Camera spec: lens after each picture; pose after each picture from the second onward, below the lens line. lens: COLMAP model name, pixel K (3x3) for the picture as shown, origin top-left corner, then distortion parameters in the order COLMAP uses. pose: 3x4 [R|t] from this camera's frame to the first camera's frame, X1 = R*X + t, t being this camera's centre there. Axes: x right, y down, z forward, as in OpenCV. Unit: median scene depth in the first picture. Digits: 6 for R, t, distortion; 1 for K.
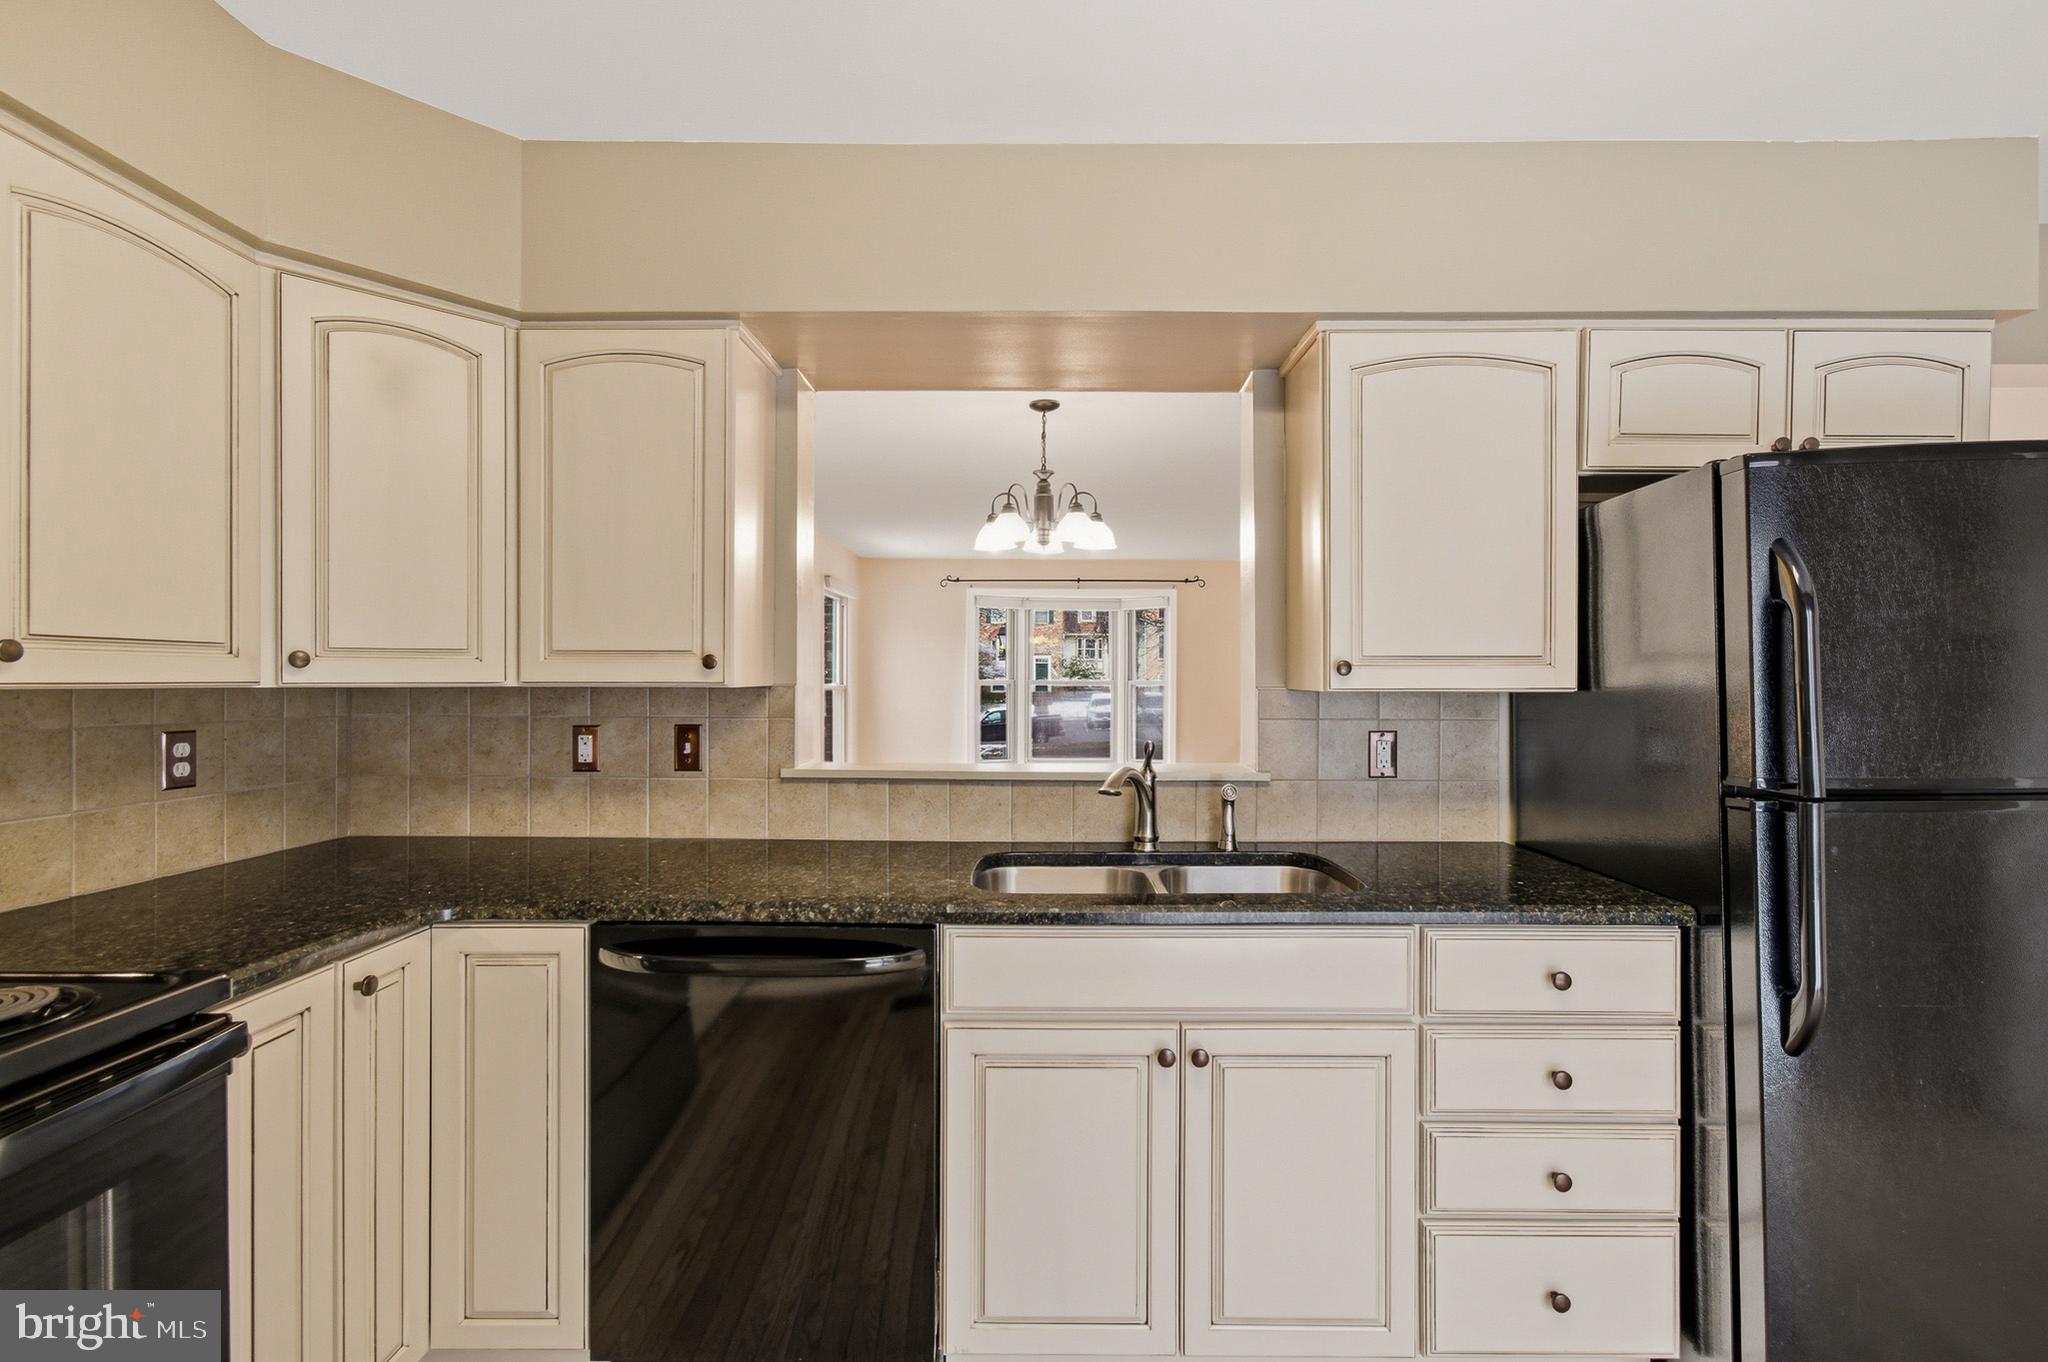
lens RADIAL K [[903.8, 0, 1015.0], [0, 903.8, 675.0], [0, 0, 1]] dist [0.001809, 0.000822]
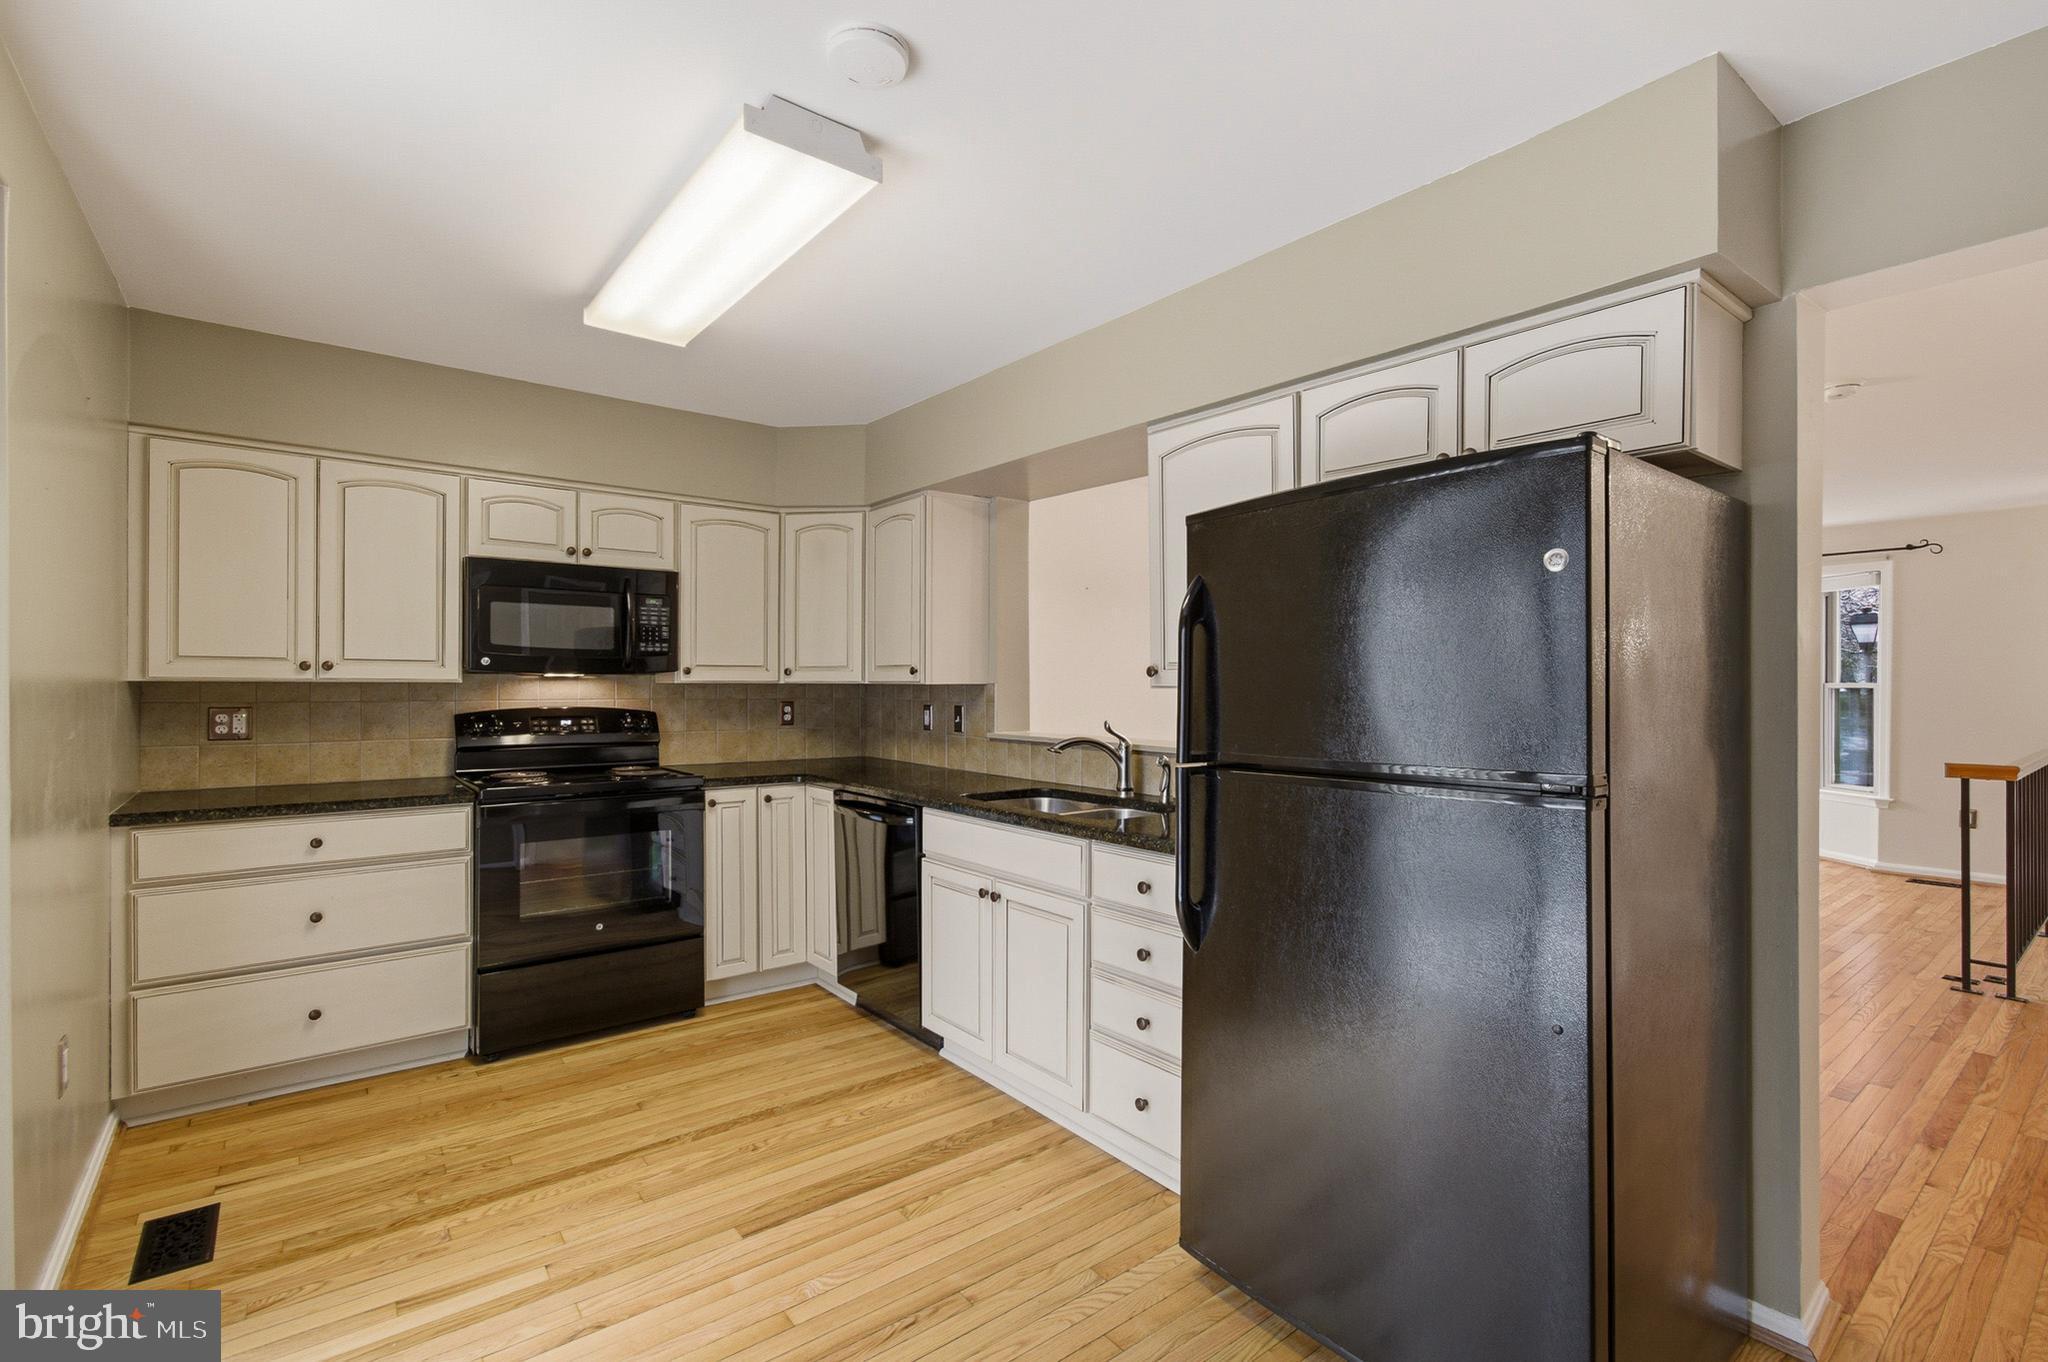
lens RADIAL K [[923.8, 0, 1019.5], [0, 923.8, 676.6], [0, 0, 1]] dist [-0.001610, 0.000123]
pose [[0.630057, -0.003804, -0.776539, 1.361087], [0.000469, 0.999990, -0.004518, 0.006200], [0.776548, 0.002483, 0.630053, -0.073679]]
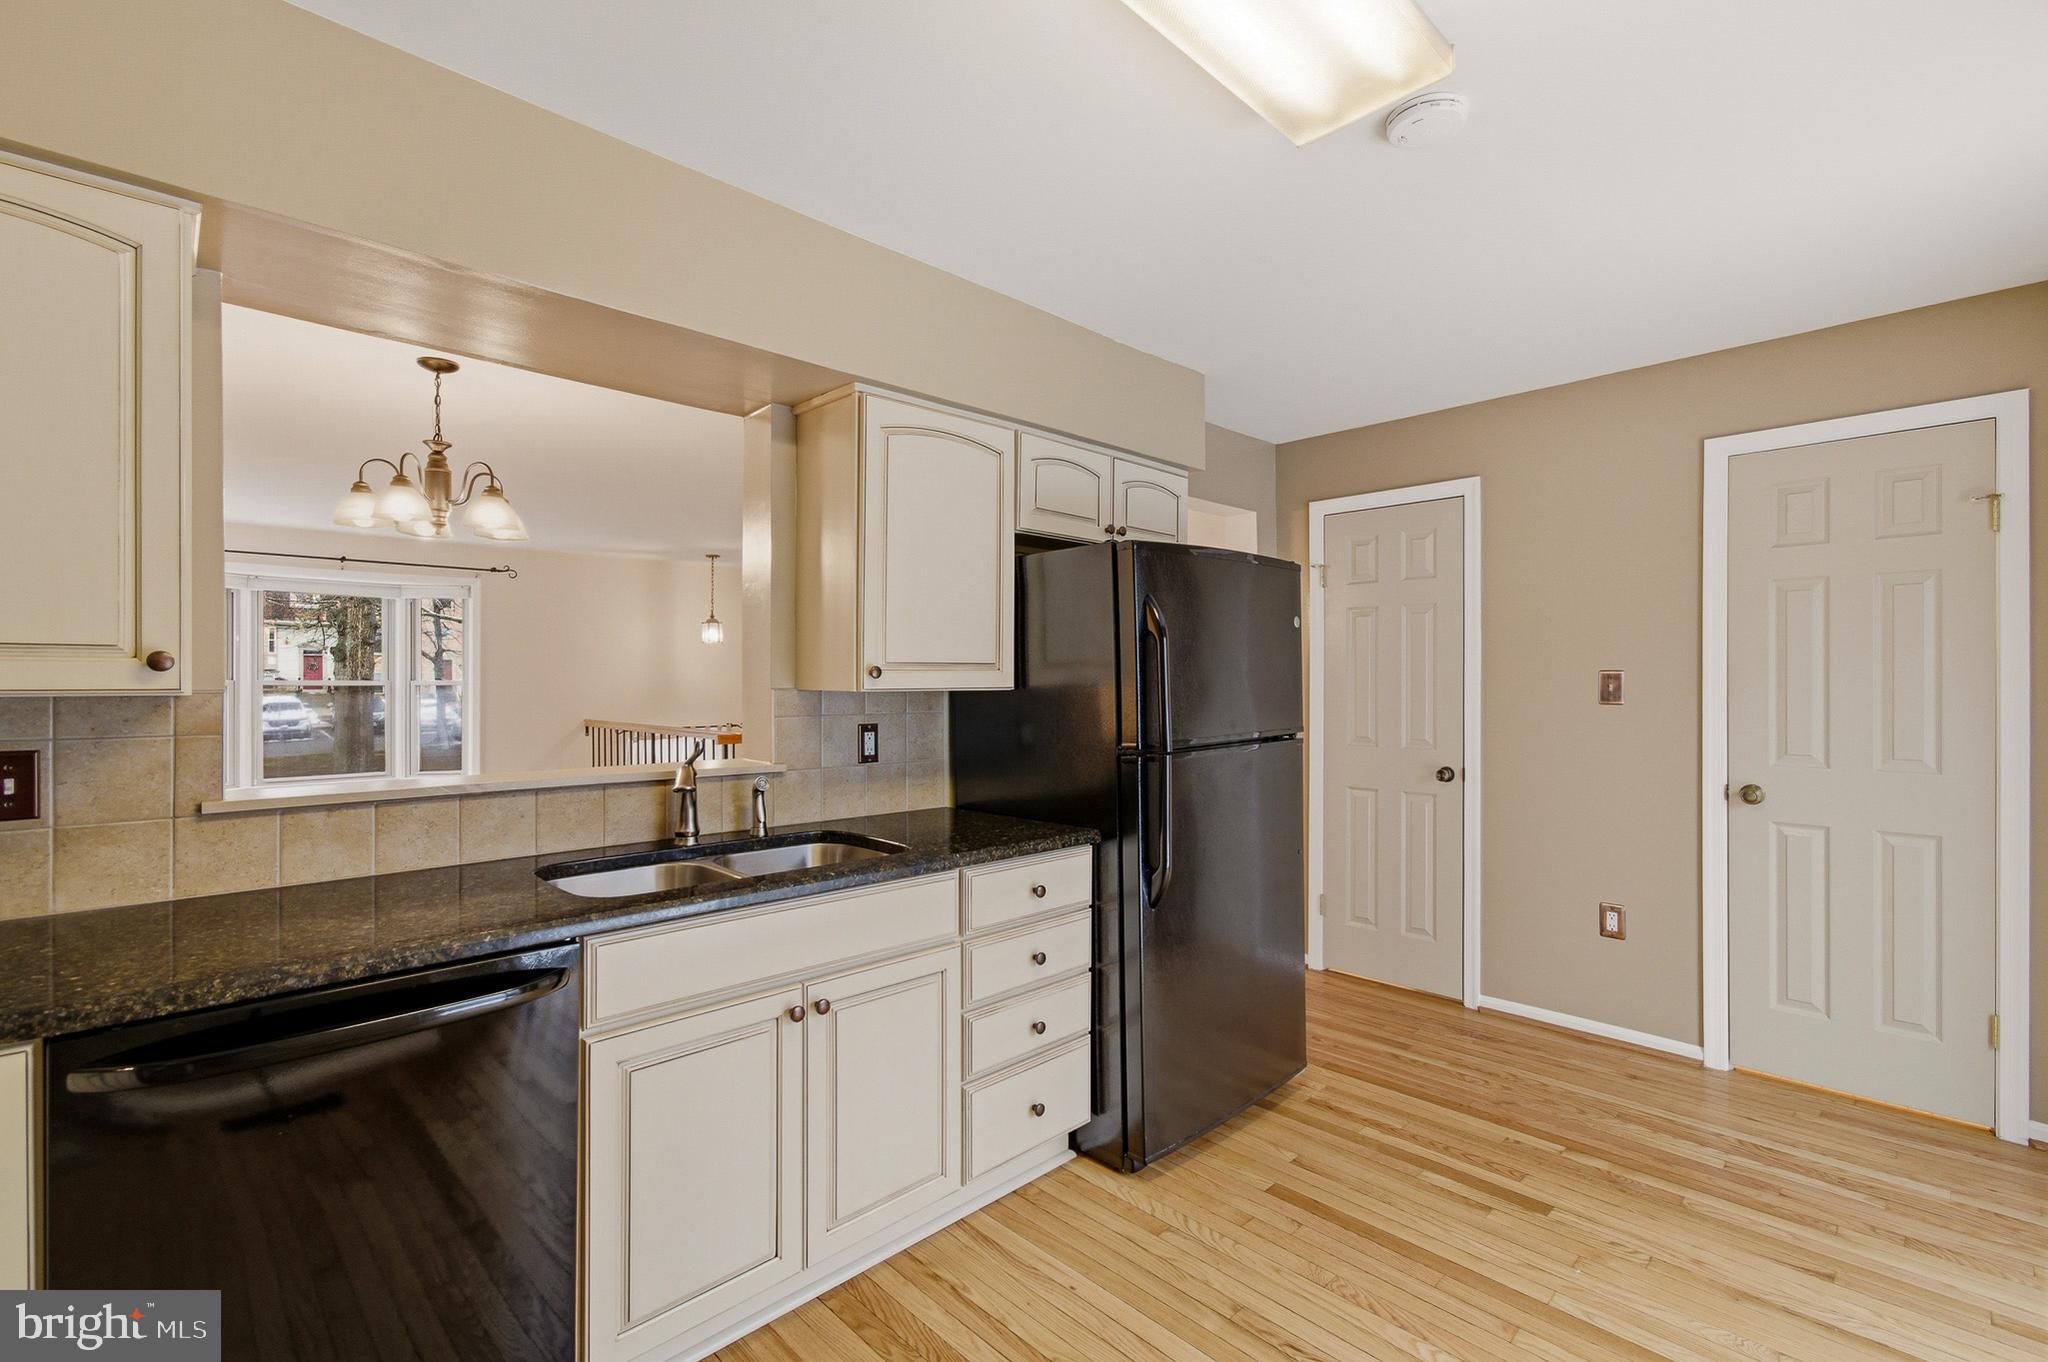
lens RADIAL K [[921.1, 0, 979.6], [0, 921.1, 679.7], [0, 0, 1]] dist [-0.042394, 0.068779]
pose [[0.731371, -0.001590, 0.681978, -0.381369], [-0.001824, 0.999989, 0.004287, -0.003189], [-0.681977, -0.004380, 0.731360, -0.000777]]
